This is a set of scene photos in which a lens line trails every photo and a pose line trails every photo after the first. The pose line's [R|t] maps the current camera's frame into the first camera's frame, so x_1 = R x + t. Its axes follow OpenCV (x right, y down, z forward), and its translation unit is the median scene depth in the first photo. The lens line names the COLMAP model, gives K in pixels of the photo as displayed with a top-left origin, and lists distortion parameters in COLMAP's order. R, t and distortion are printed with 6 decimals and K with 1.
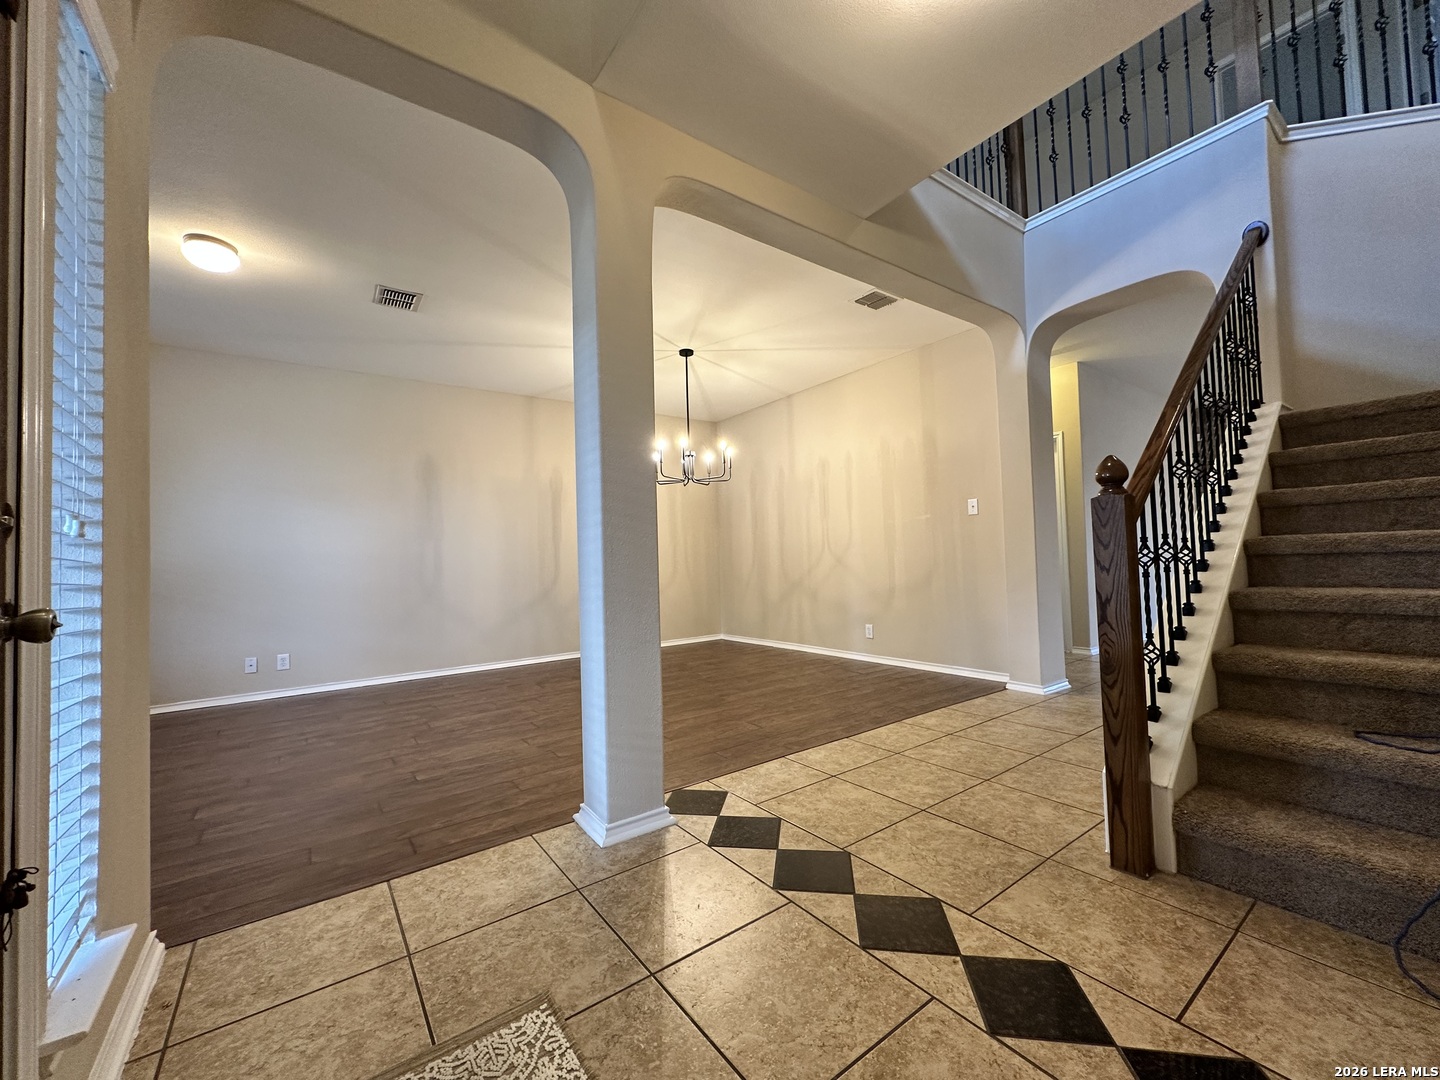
lens RADIAL K [[576.7, 0, 723.5], [0, 576.7, 520.8], [0, 0, 1]] dist [-0.006412, 0.000187]
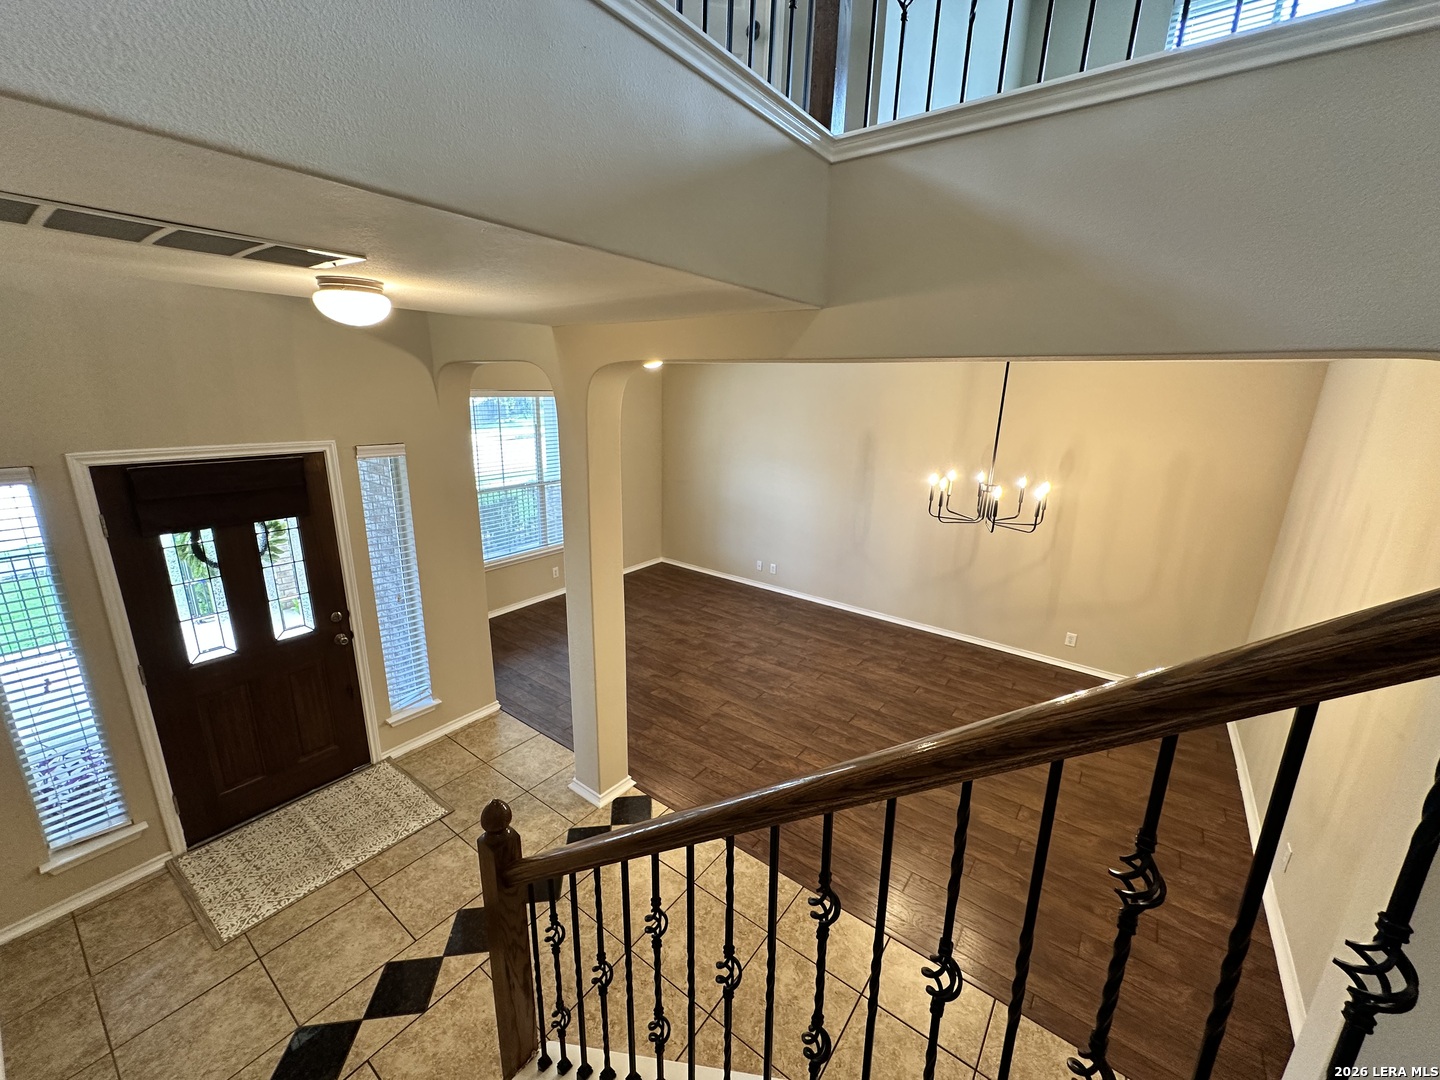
lens RADIAL K [[576.7, 0, 718.6], [0, 576.7, 537.2], [0, 0, 1]] dist [-0.006412, 0.000187]
pose [[0.286454, 0.284219, -0.914966, 1.201708], [0.029070, 0.951968, 0.304814, -0.640486], [0.957653, -0.113913, 0.264433, 0.926473]]
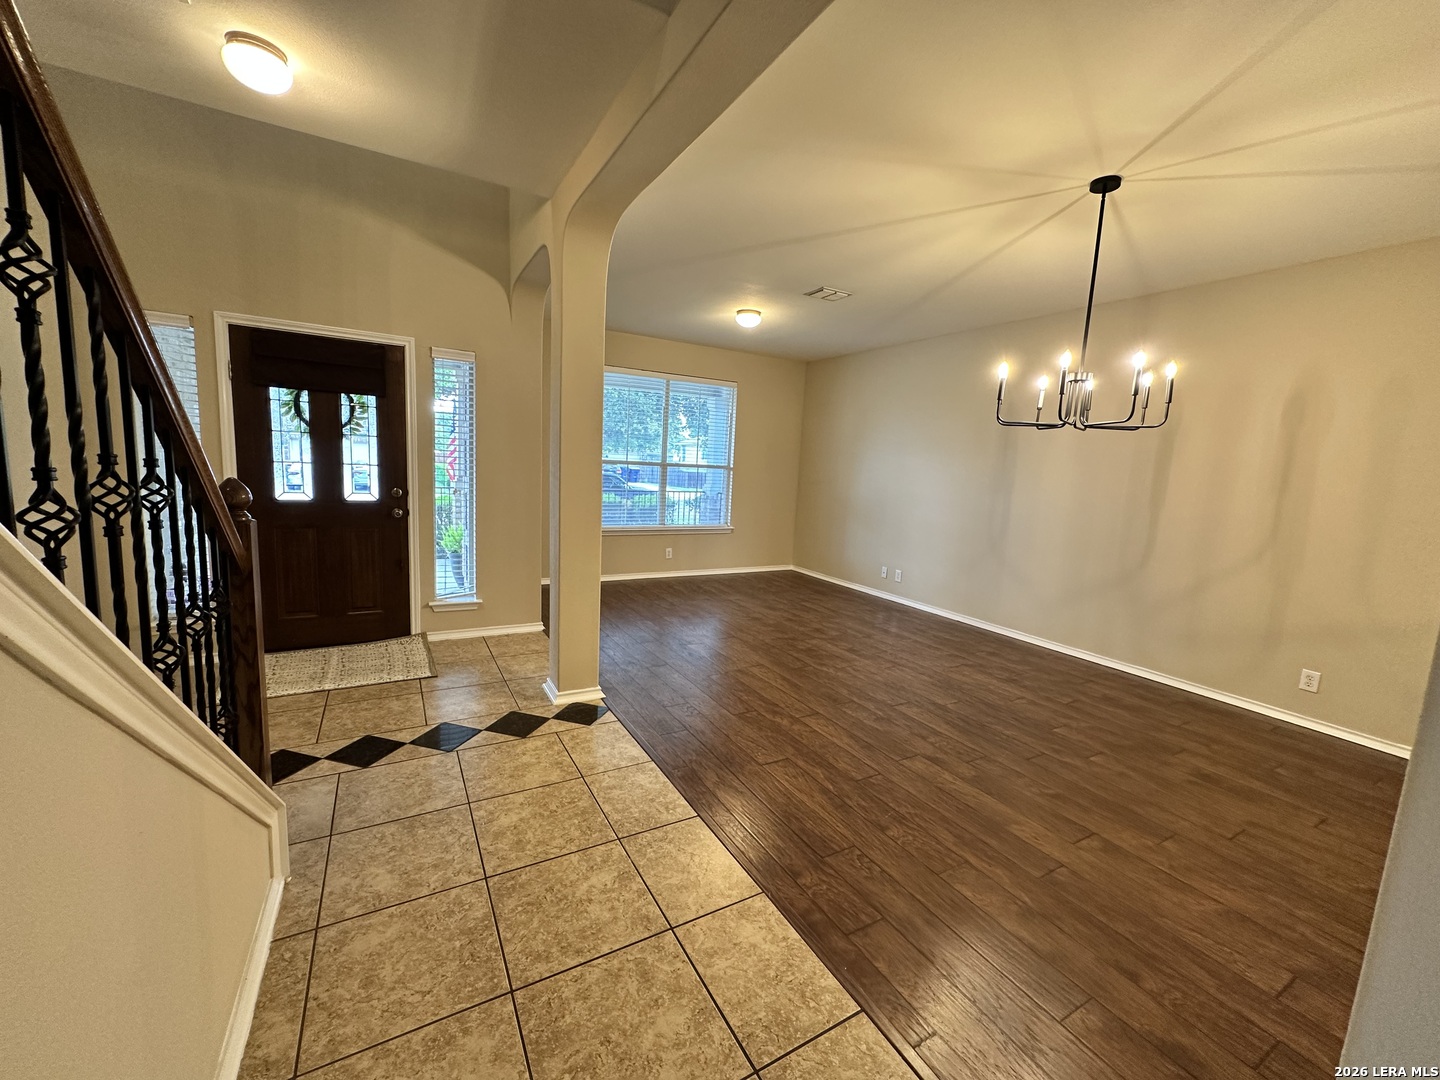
lens RADIAL K [[576.7, 0, 720.1], [0, 576.7, 538.5], [0, 0, 1]] dist [-0.006412, 0.000187]
pose [[-0.121268, 0.155288, -0.980398, 1.195307], [0.020194, 0.987869, 0.153974, -0.116761], [0.992414, -0.001126, -0.122932, 1.525323]]
